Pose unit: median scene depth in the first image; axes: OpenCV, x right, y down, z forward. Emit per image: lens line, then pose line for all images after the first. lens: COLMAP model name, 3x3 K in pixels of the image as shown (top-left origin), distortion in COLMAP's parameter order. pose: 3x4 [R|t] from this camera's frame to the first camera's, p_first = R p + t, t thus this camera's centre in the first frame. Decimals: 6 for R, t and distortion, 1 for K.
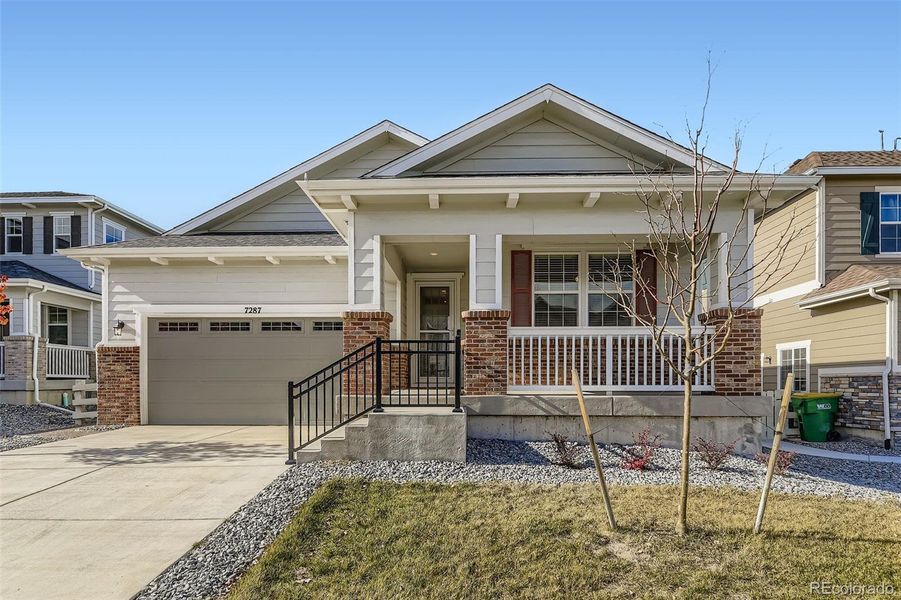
lens RADIAL K [[570.4, 0, 488.6], [0, 570.4, 371.3], [0, 0, 1]] dist [0.031124, -0.002875]
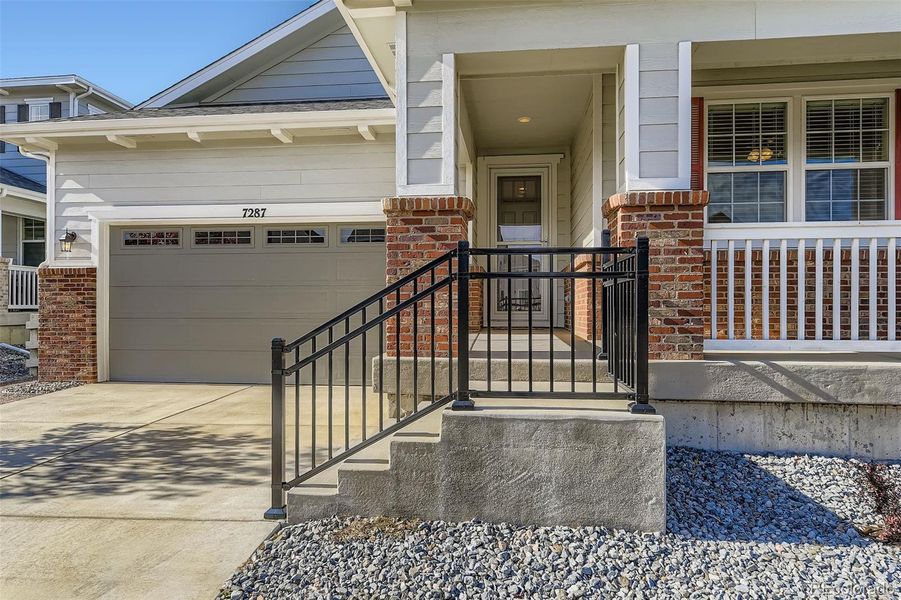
lens RADIAL K [[612.8, 0, 456.5], [0, 612.8, 291.8], [0, 0, 1]] dist [0.053720, -0.000374]
pose [[0.991222, -0.000035, -0.132208, -0.092267], [-0.000591, 0.999989, -0.004701, -0.012514], [0.132206, 0.004738, 0.991211, 0.358027]]
